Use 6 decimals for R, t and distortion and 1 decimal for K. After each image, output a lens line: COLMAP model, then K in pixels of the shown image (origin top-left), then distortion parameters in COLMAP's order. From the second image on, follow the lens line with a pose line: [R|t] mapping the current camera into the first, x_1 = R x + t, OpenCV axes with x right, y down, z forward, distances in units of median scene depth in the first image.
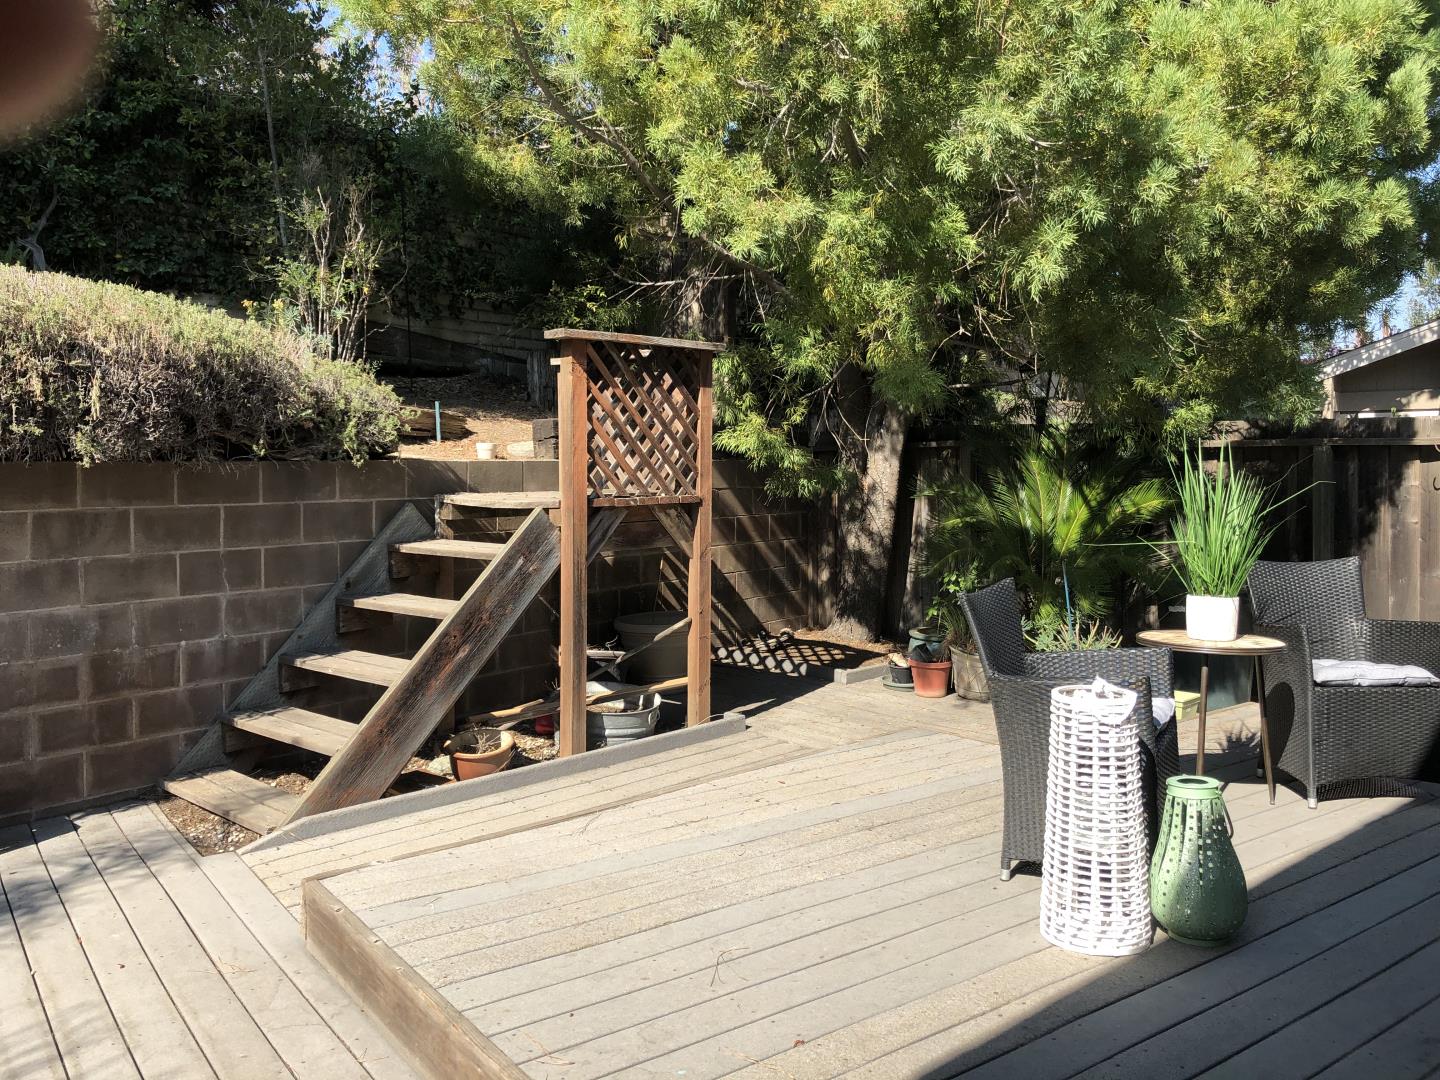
lens RADIAL K [[1165.3, 0, 719.0], [0, 1165.3, 538.4], [0, 0, 1]] dist [0.000748, 0.000280]
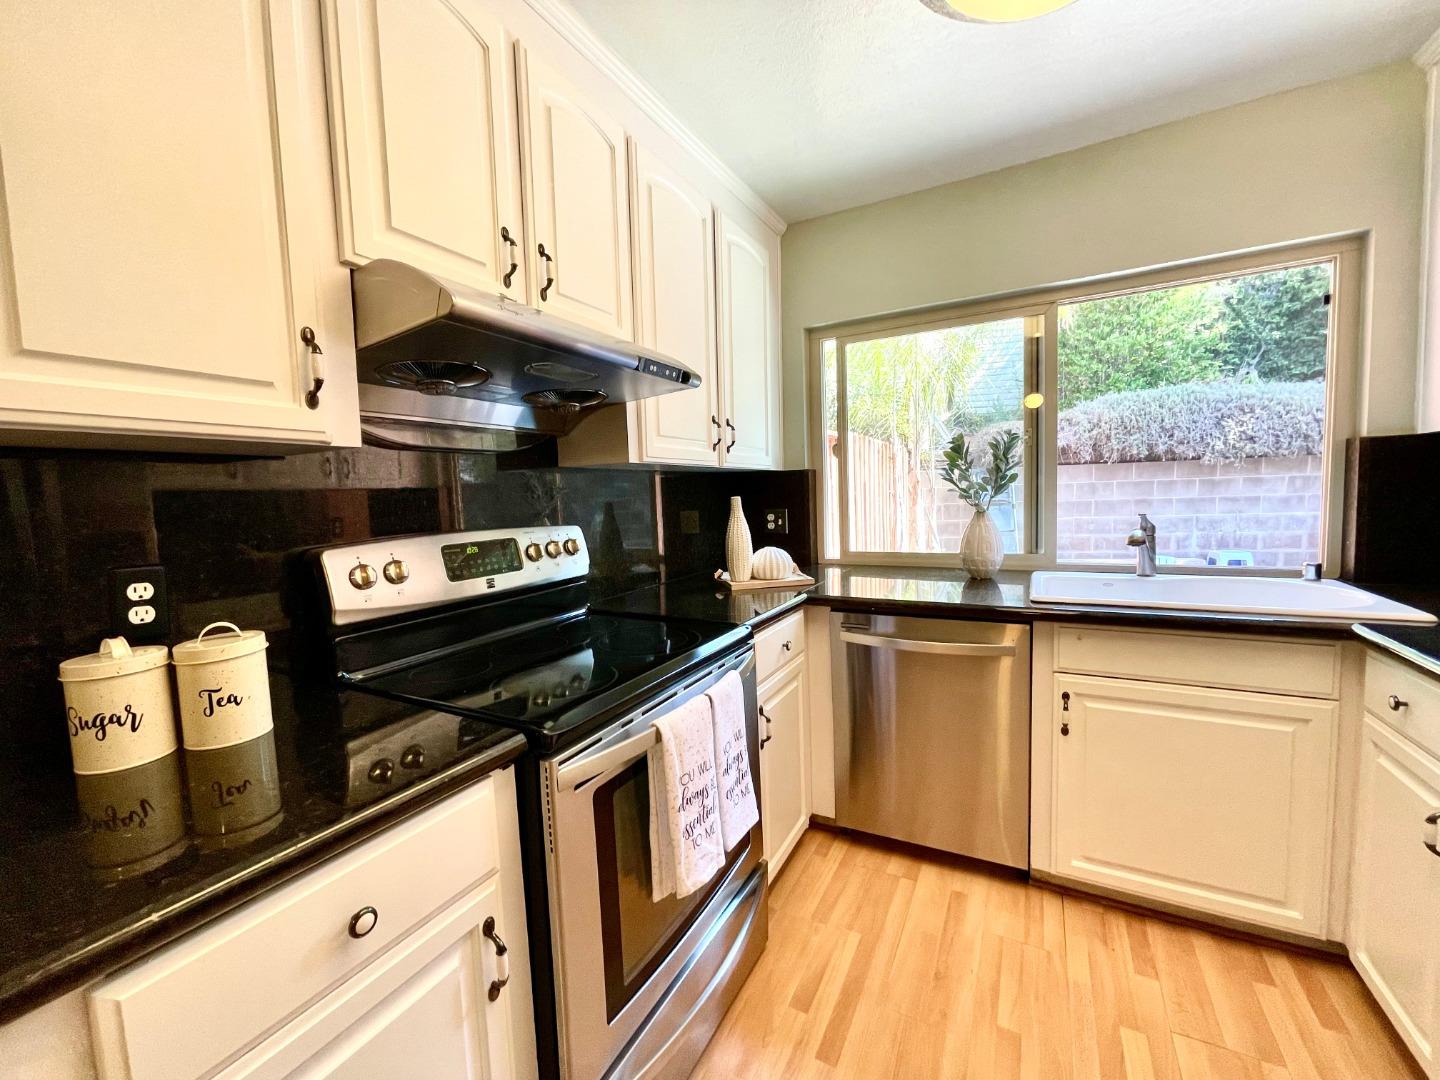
lens RADIAL K [[584.6, 0, 718.4], [0, 584.6, 543.7], [0, 0, 1]] dist [0.001855, -0.001228]
pose [[0.427574, 0.063767, -0.901728, 0.067364], [-0.020595, 0.997937, 0.060805, 0.076351], [0.903746, -0.007427, 0.428006, -0.730367]]
